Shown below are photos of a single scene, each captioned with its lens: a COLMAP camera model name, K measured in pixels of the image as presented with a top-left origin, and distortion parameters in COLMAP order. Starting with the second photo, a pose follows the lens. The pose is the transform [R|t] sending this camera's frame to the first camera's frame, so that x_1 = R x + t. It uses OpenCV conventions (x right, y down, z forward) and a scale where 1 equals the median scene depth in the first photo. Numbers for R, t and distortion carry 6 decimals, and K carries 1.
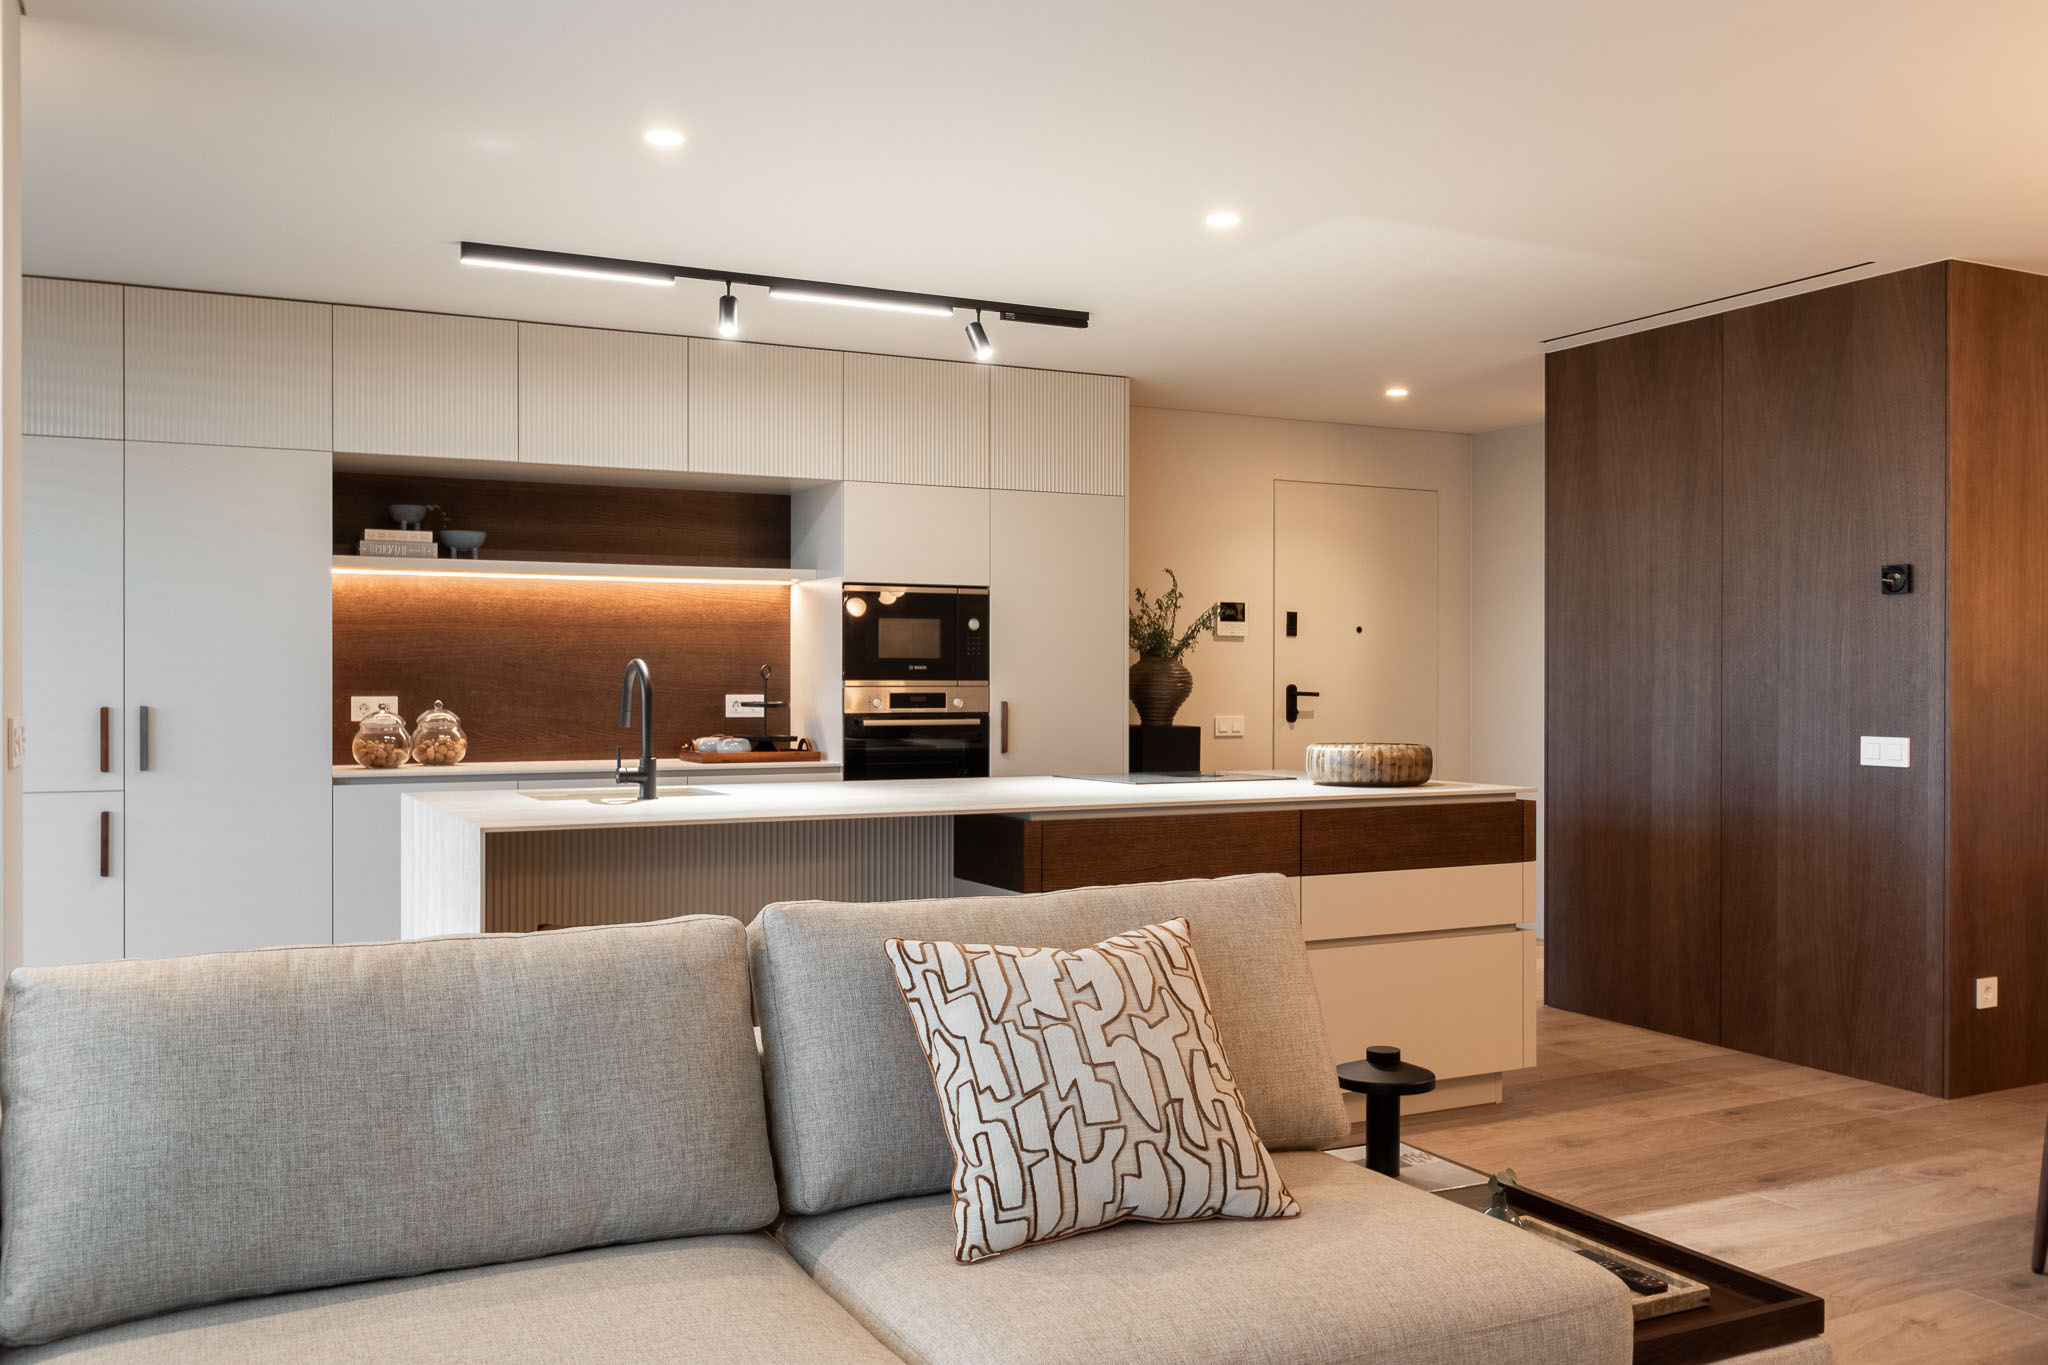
lens RADIAL K [[1718.5, 0, 1024.0], [0, 1718.5, 682.5], [0, 0, 1]] dist [-0.008883, 0.002353]
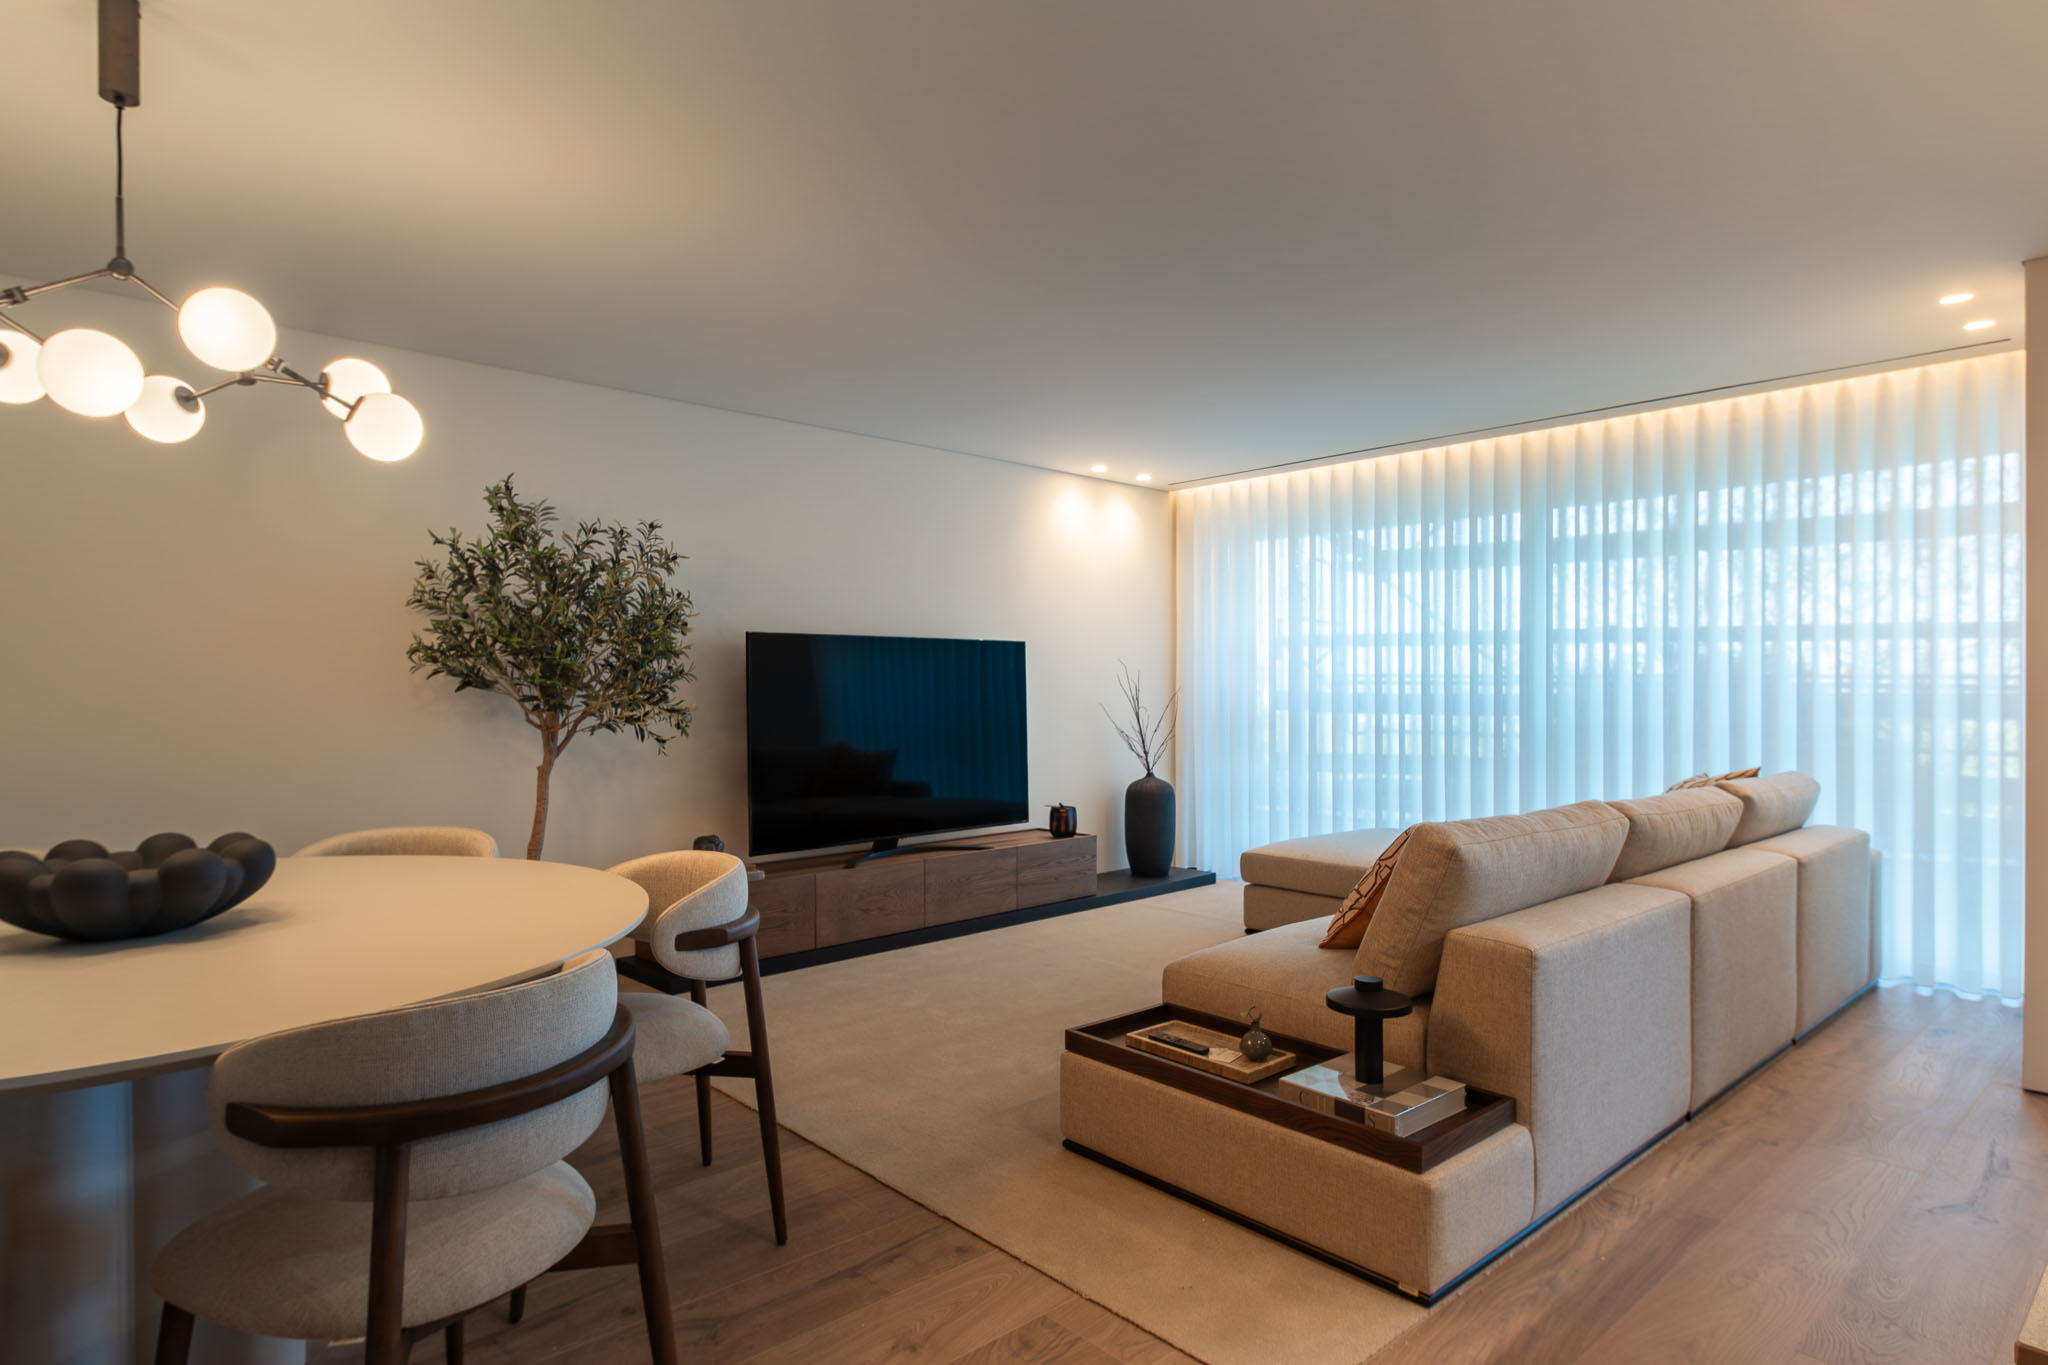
lens RADIAL K [[1129.0, 0, 1018.3], [0, 1129.0, 682.4], [0, 0, 1]] dist [0.000198, 0.002177]
pose [[-0.966485, 0.001552, -0.256718, 0.400136], [0.000418, 0.999990, 0.004471, -0.001476], [0.256722, 0.004214, -0.966476, 1.042789]]
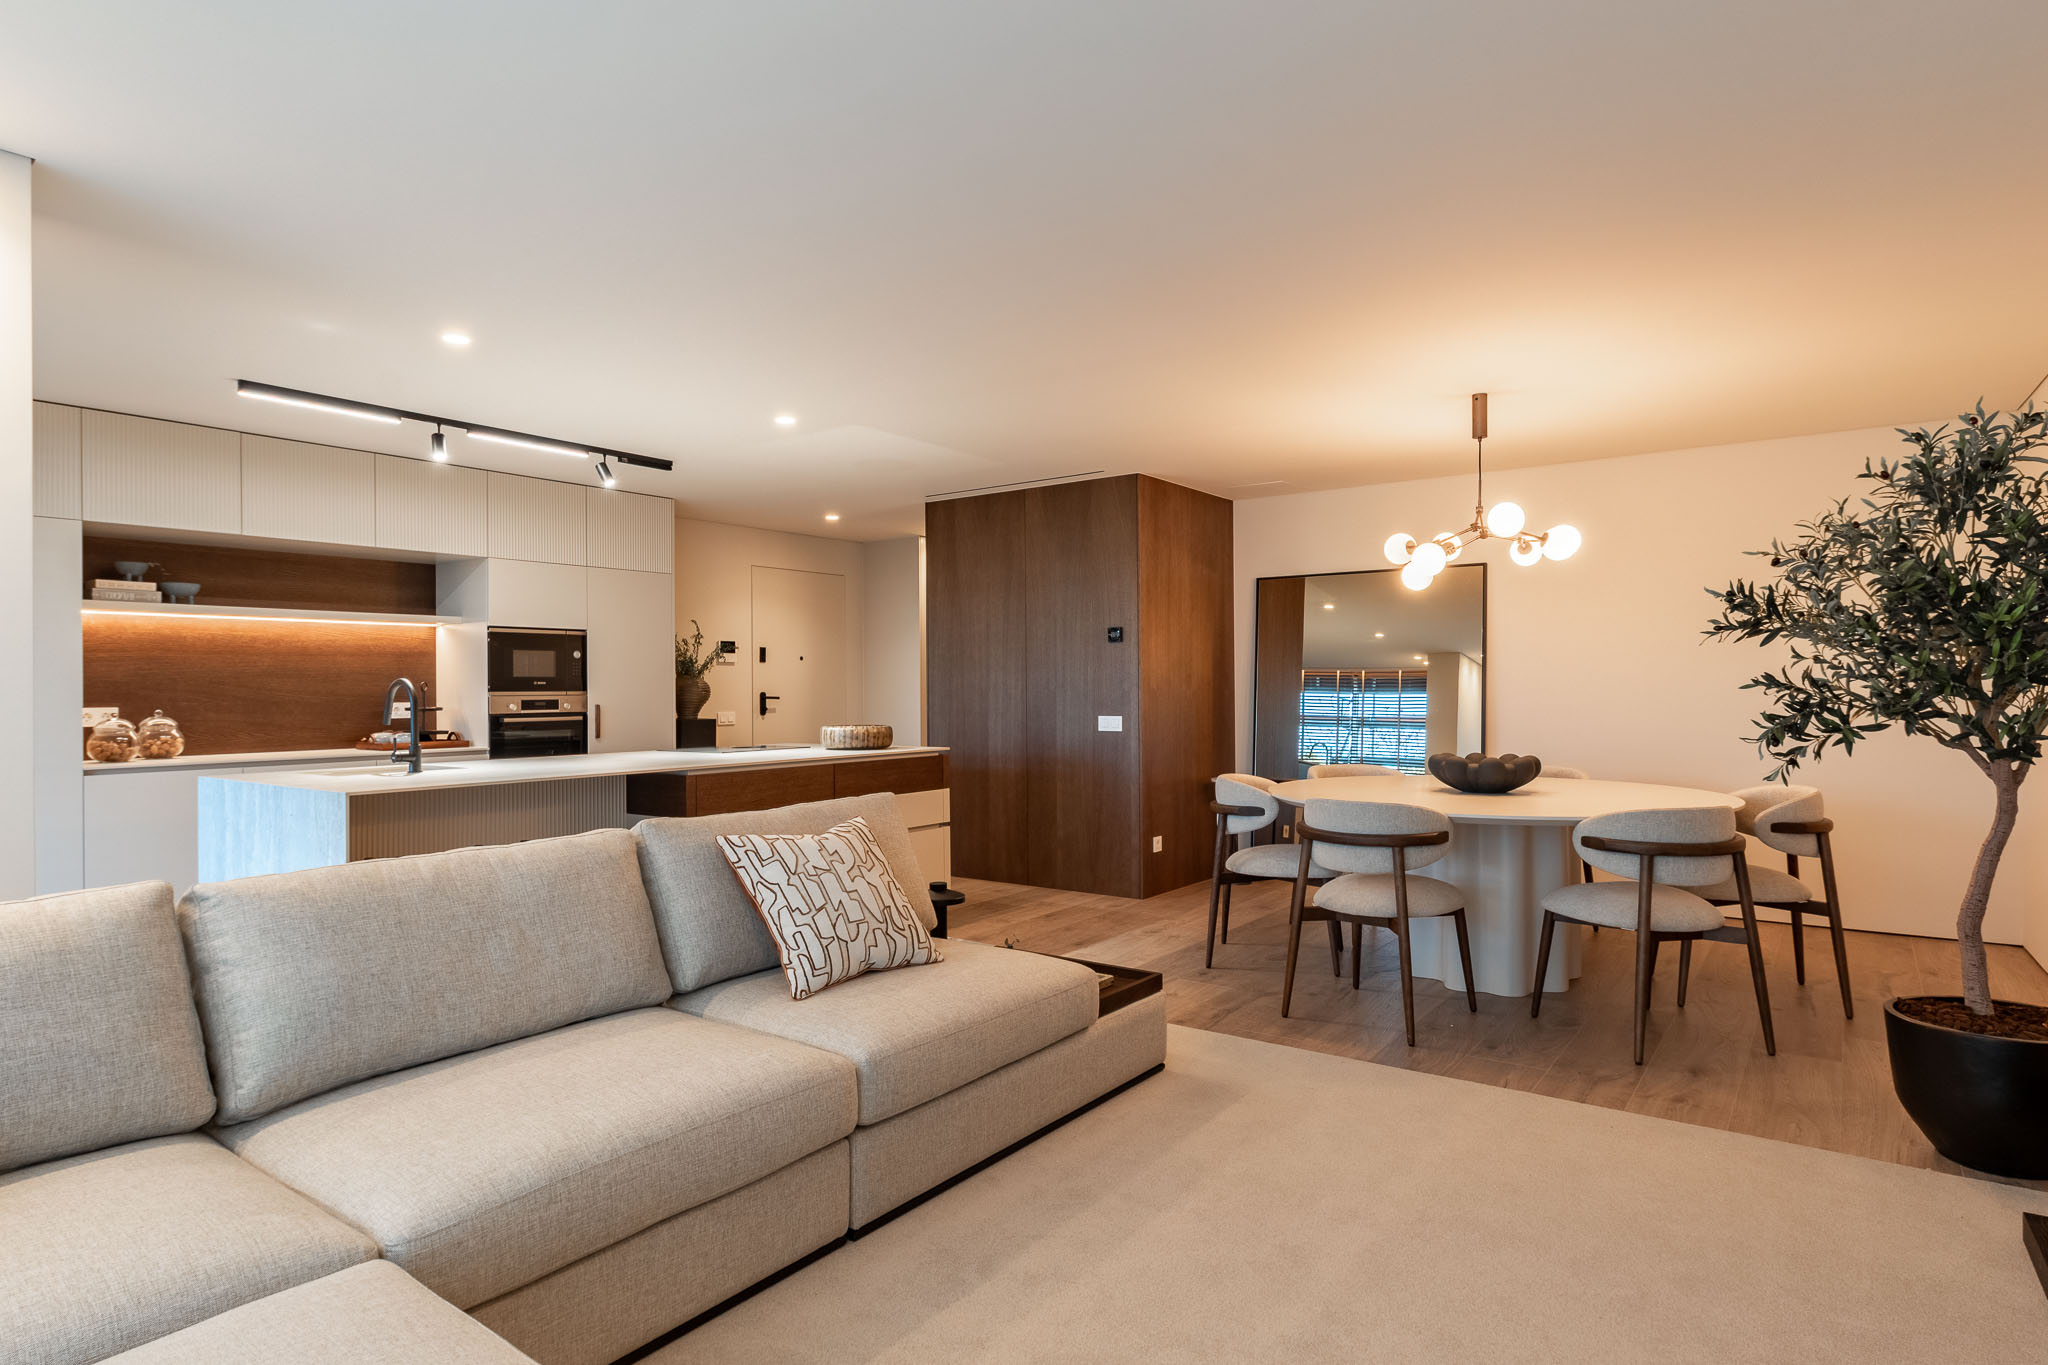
lens RADIAL K [[1129.0, 0, 1018.3], [0, 1129.0, 682.4], [0, 0, 1]] dist [0.000198, 0.002177]
pose [[0.894253, -0.005581, 0.447526, -0.163611], [0.008847, 0.999947, -0.005208, -0.000401], [-0.447474, 0.008617, 0.894256, -0.095562]]
